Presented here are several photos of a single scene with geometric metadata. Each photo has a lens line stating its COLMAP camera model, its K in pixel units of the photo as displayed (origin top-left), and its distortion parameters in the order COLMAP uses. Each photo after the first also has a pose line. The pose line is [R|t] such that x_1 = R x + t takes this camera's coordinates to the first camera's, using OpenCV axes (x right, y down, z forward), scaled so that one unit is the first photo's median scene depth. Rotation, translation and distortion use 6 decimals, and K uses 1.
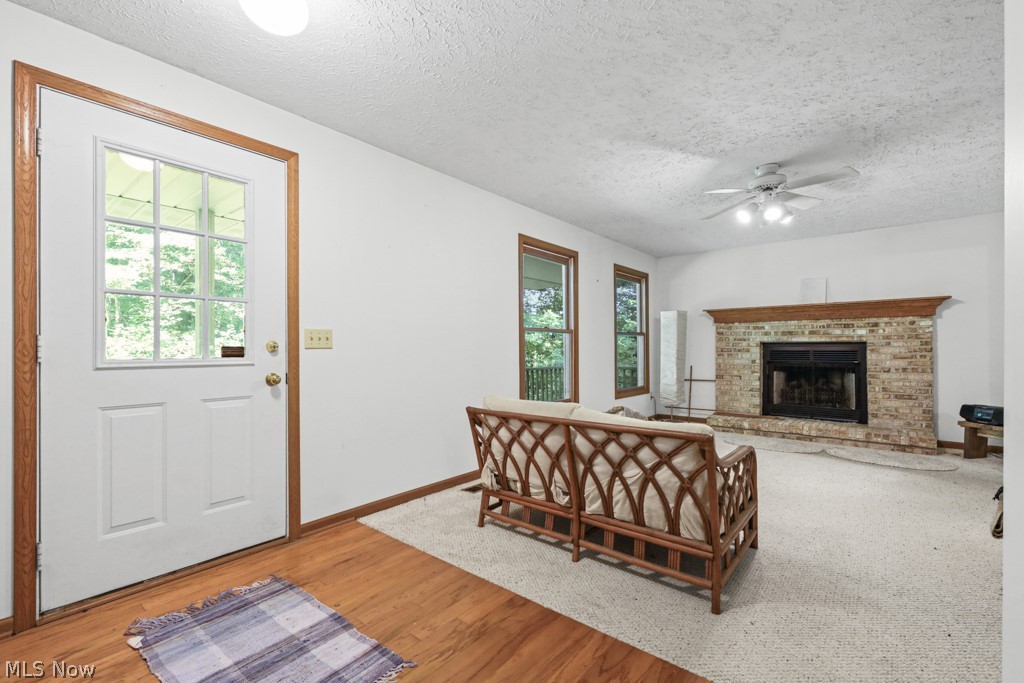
lens RADIAL K [[444.2, 0, 513.6], [0, 444.2, 346.8], [0, 0, 1]] dist [0.000126, -0.000402]
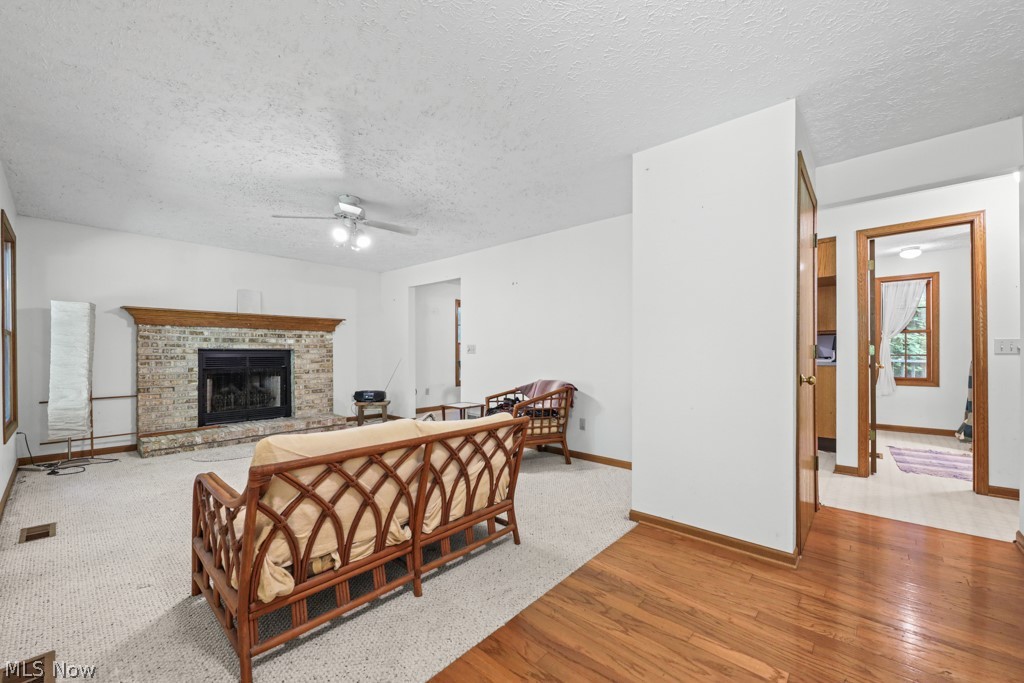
lens RADIAL K [[402.0, 0, 510.7], [0, 402.0, 352.7], [0, 0, 1]] dist [0.017394, -0.008513]
pose [[0.044651, 0.002720, 0.998999, -0.309031], [-0.000934, 0.999996, -0.002681, -0.000217], [-0.999002, -0.000813, 0.044654, 0.364235]]
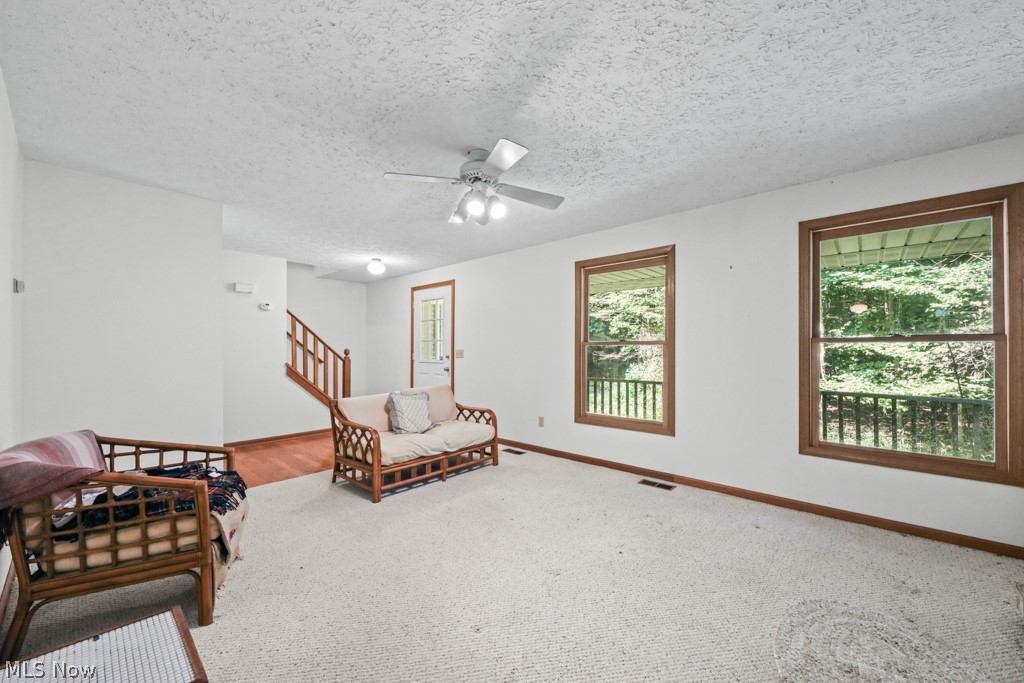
lens RADIAL K [[397.0, 0, 509.2], [0, 397.0, 347.2], [0, 0, 1]] dist [0.015109, -0.007948]
pose [[-0.053792, -0.003364, -0.998546, 0.899246], [0.002371, 0.999991, -0.003497, -0.023805], [0.998549, -0.002556, -0.053784, 0.744761]]
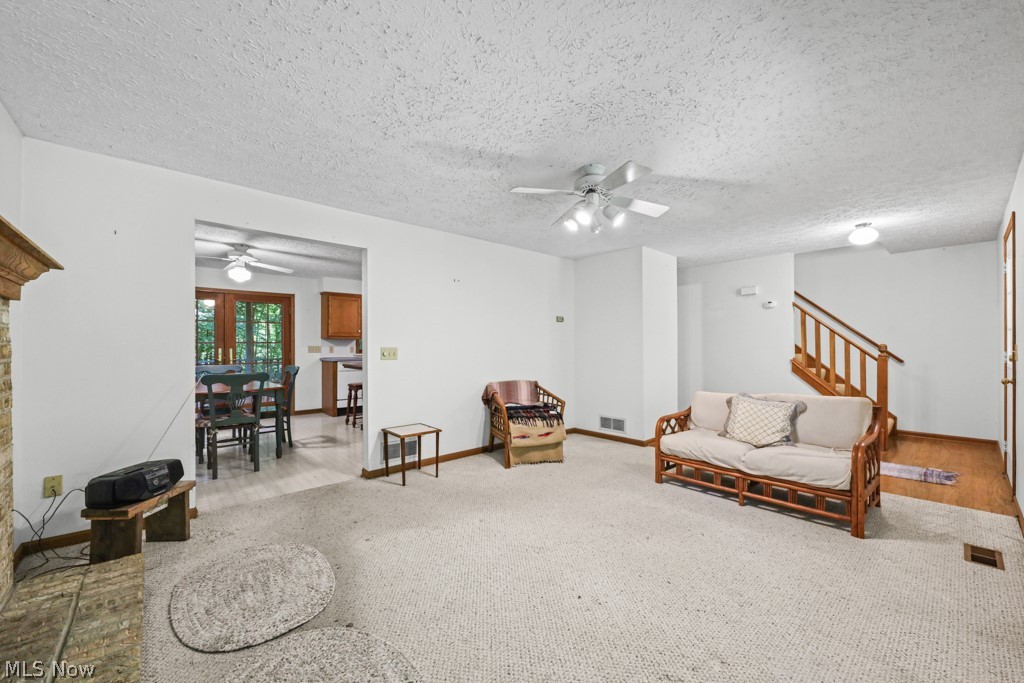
lens RADIAL K [[397.0, 0, 509.2], [0, 397.0, 347.2], [0, 0, 1]] dist [0.015109, -0.007948]
pose [[-0.986417, 0.007136, 0.164108, 0.413460], [0.007257, 0.999974, 0.000139, -0.023494], [-0.164103, 0.001328, -0.986442, 1.251259]]
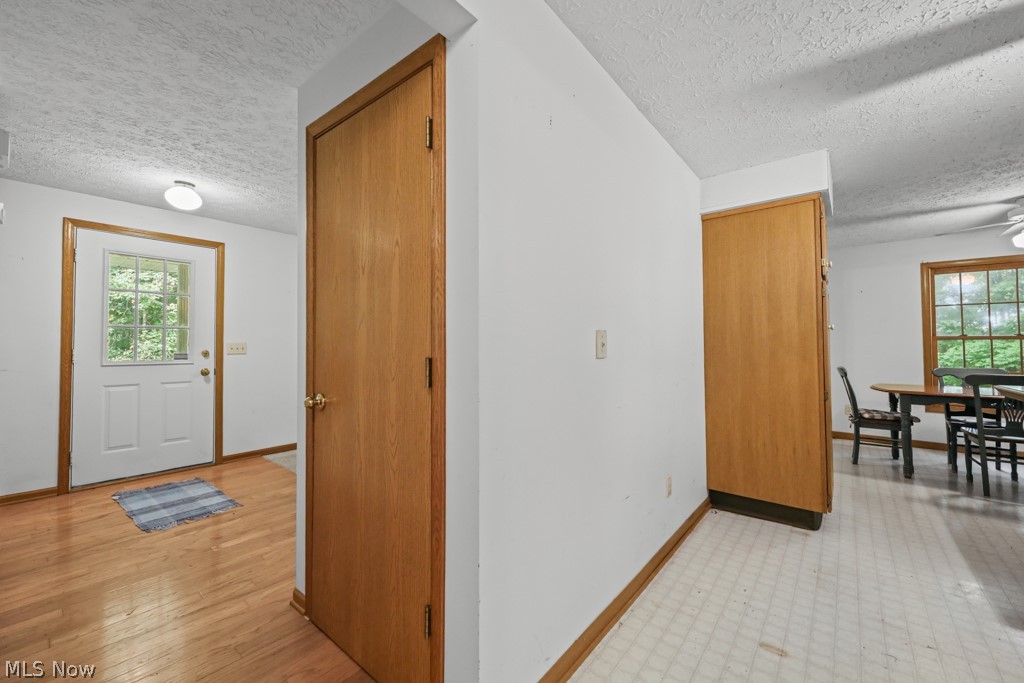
lens RADIAL K [[404.6, 0, 510.1], [0, 404.6, 338.1], [0, 0, 1]] dist [-0.000654, -0.000111]
pose [[0.999966, 0.005773, -0.005937, 0.340653], [-0.005859, 0.999876, -0.014606, -0.022665], [0.005852, 0.014640, 0.999876, -0.303763]]
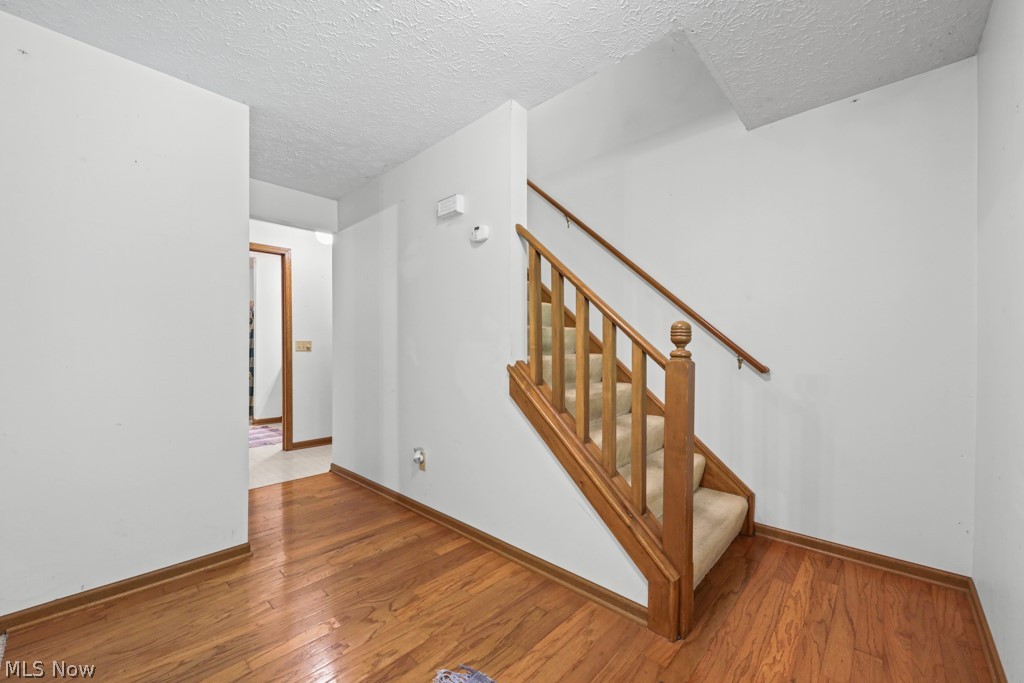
lens RADIAL K [[402.0, 0, 510.7], [0, 402.0, 352.7], [0, 0, 1]] dist [0.017394, -0.008513]
pose [[-0.997650, -0.000313, 0.068518, -0.186840], [0.000070, 0.999984, 0.005587, -0.001624], [-0.068519, 0.005579, -0.997634, 0.513167]]
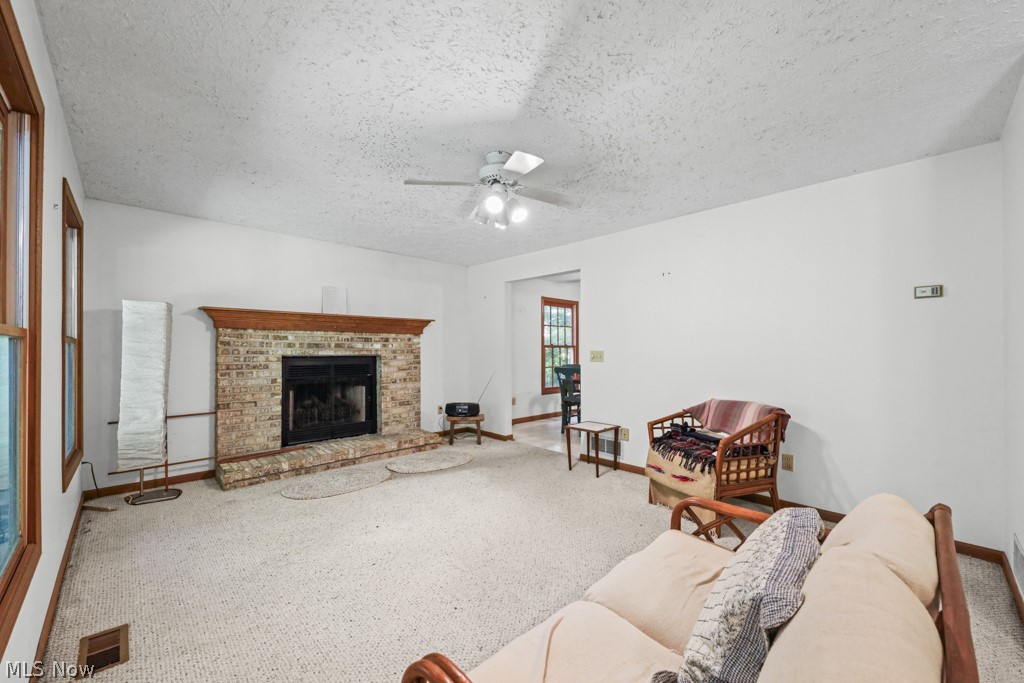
lens RADIAL K [[397.0, 0, 509.2], [0, 397.0, 347.2], [0, 0, 1]] dist [0.015109, -0.007948]
pose [[0.120322, 0.012055, 0.992662, -0.119708], [-0.002071, 0.999927, -0.011892, -0.021465], [-0.992733, -0.000625, 0.120338, 0.604055]]
